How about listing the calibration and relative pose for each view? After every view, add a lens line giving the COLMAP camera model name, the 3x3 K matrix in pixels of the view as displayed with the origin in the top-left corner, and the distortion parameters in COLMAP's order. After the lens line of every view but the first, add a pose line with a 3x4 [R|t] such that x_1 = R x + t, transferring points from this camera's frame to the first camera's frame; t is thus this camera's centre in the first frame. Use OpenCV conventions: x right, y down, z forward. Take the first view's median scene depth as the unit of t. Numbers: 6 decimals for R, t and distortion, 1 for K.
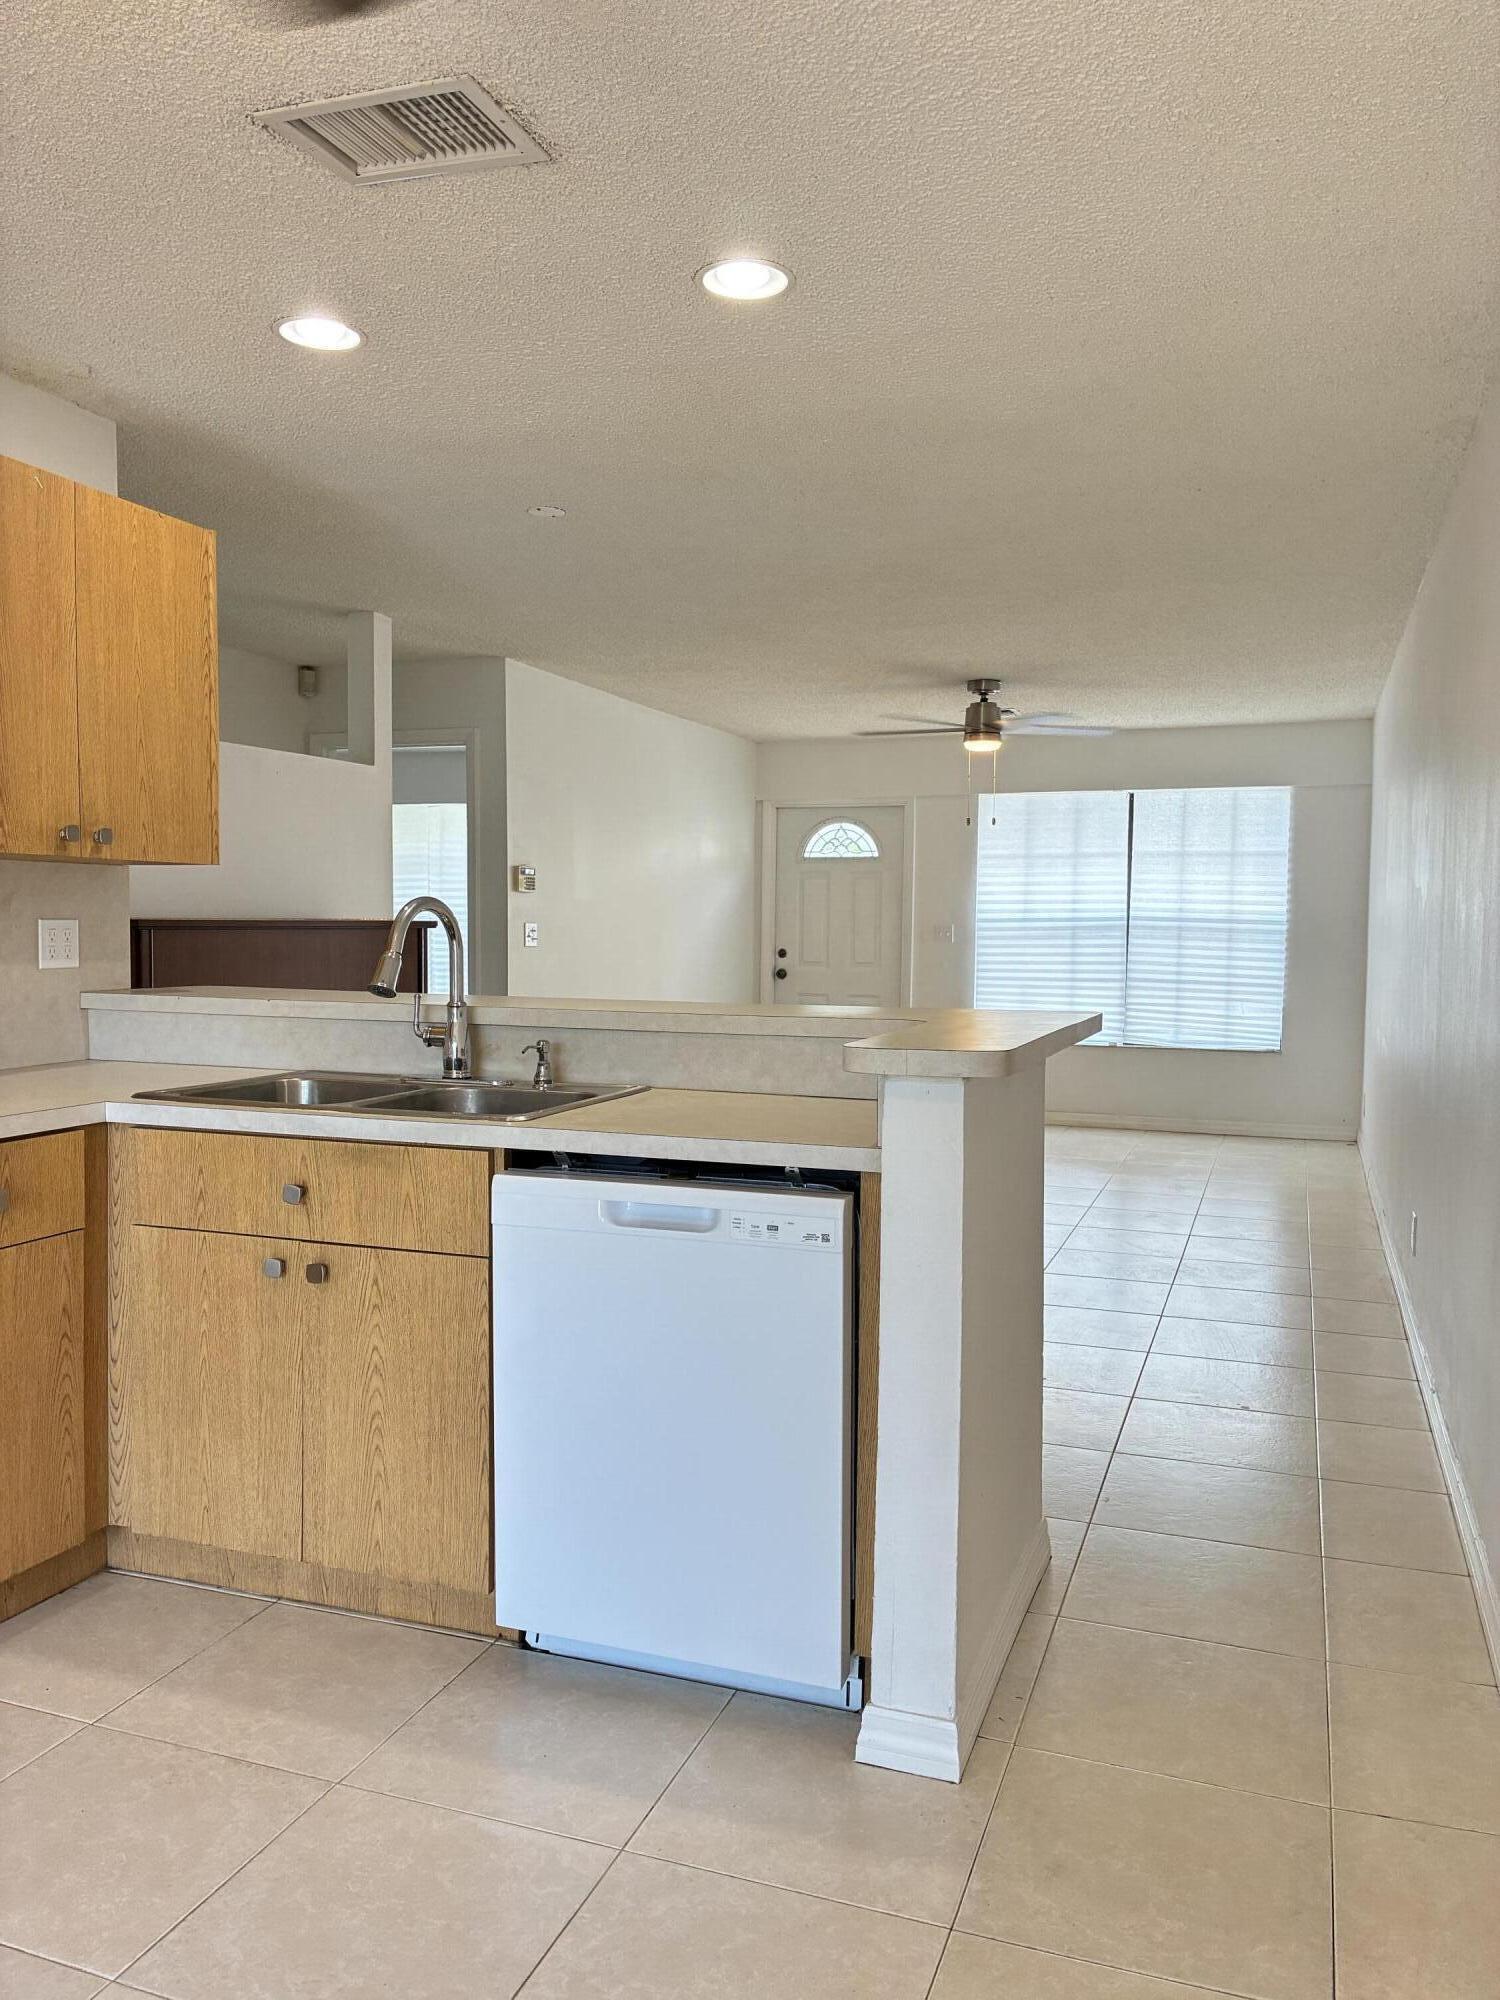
lens RADIAL K [[1509.1, 0, 775.2], [0, 1509.1, 999.2], [0, 0, 1]] dist [0.108478, -0.000526]
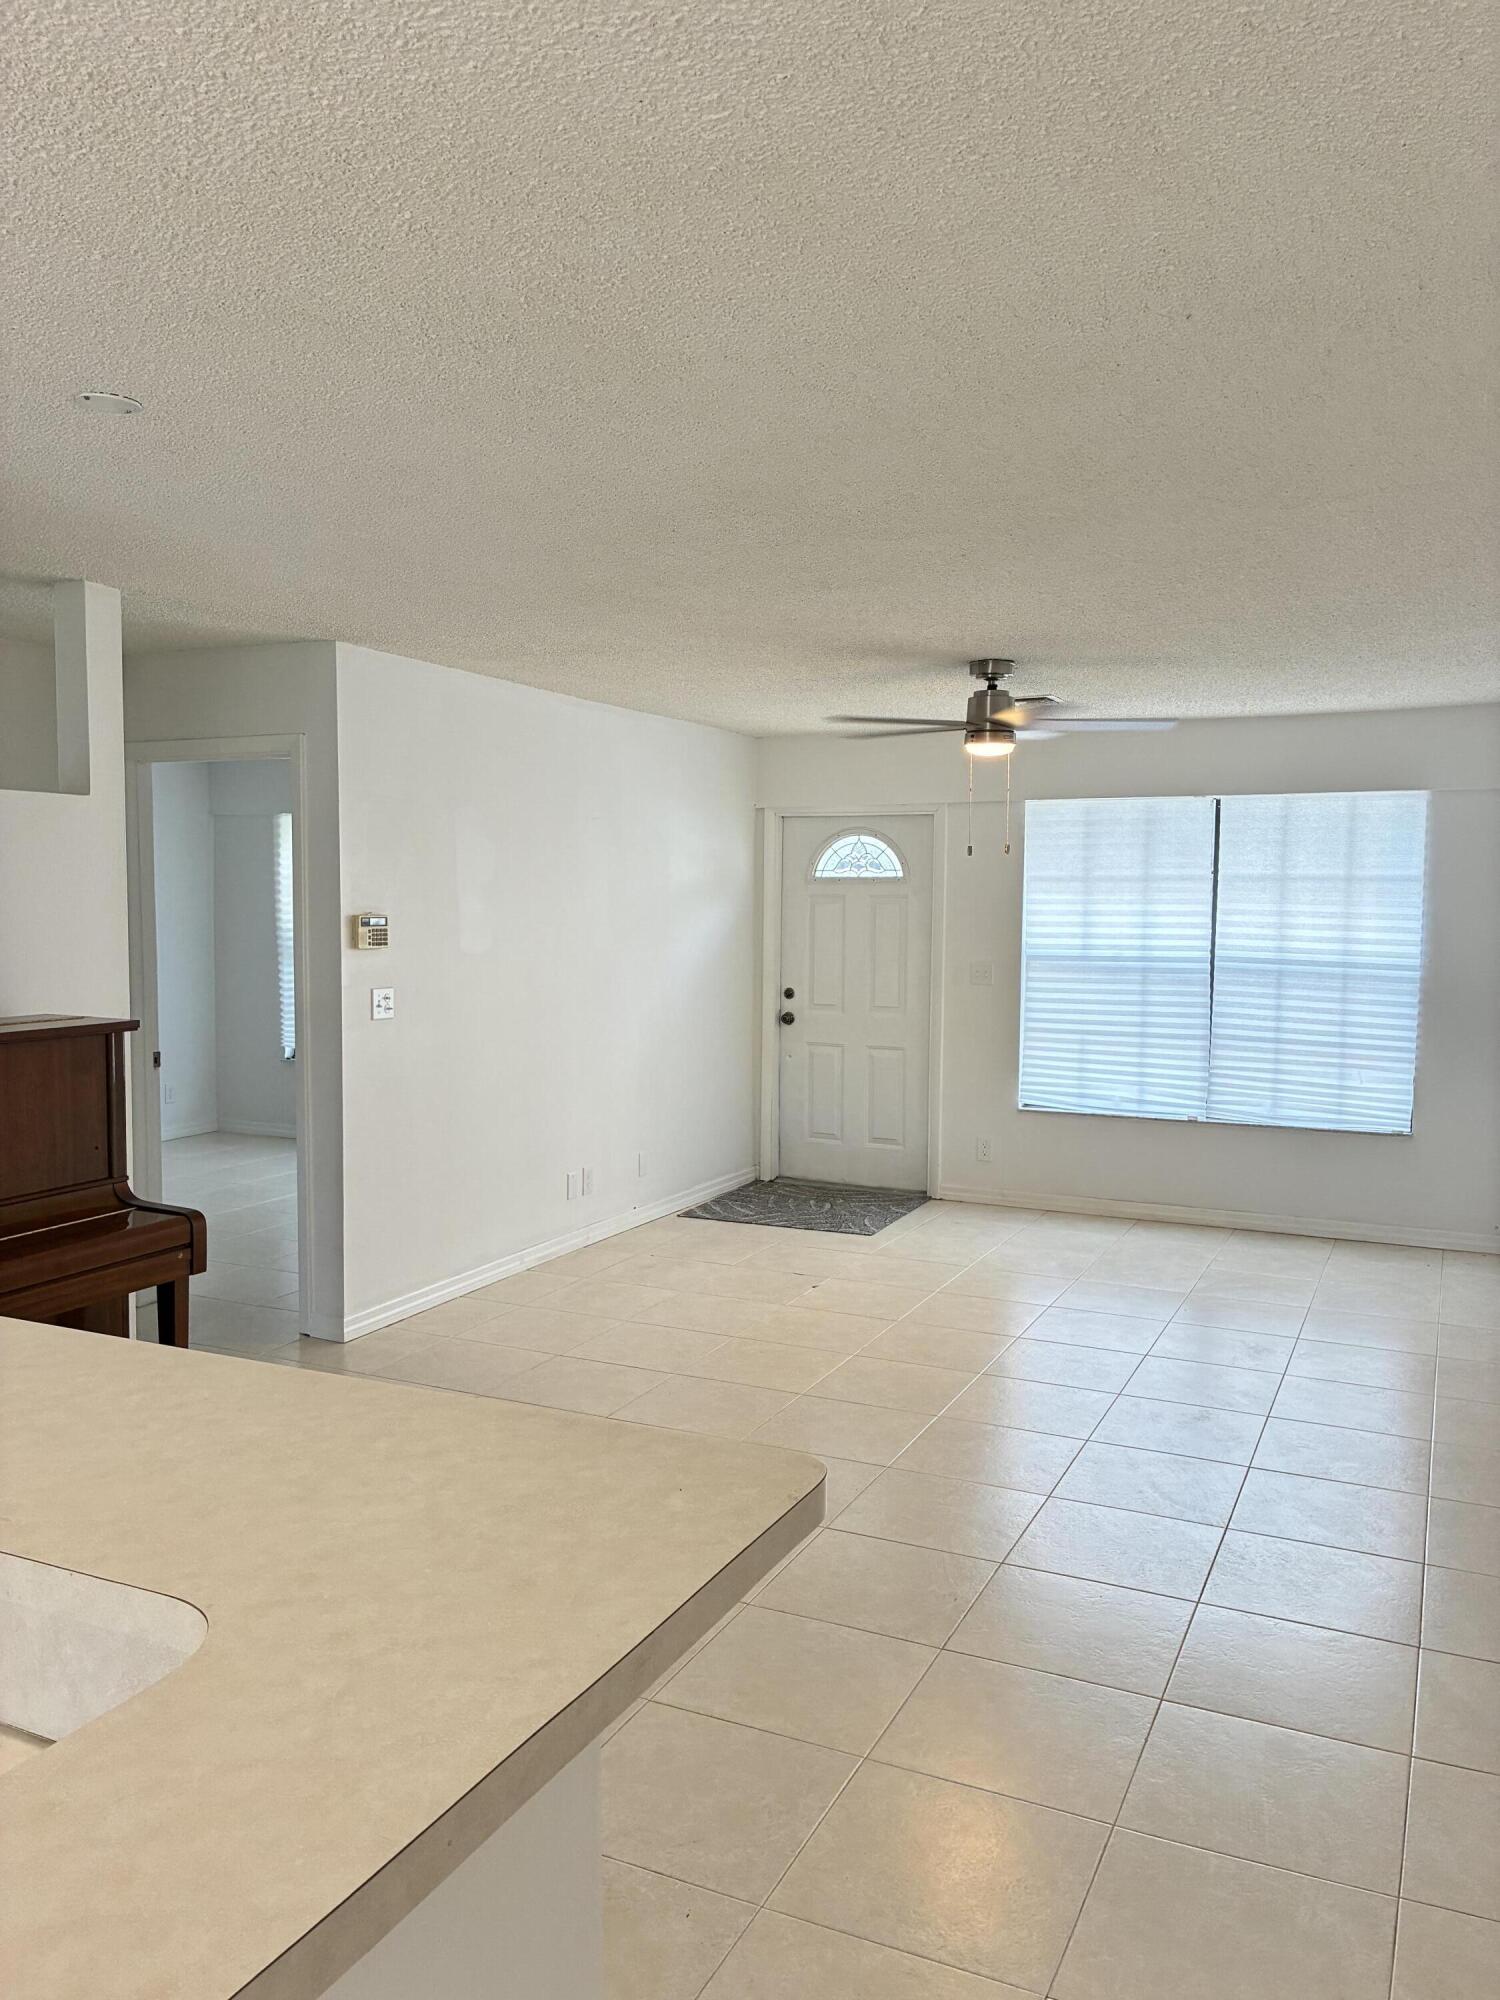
lens RADIAL K [[1529.2, 0, 771.2], [0, 1529.2, 992.5], [0, 0, 1]] dist [0.055289, -0.002024]
pose [[0.995742, 0.004852, -0.092052, 0.079511], [-0.004027, 0.999950, 0.009147, -0.042893], [0.092092, -0.008737, 0.995712, 0.190753]]
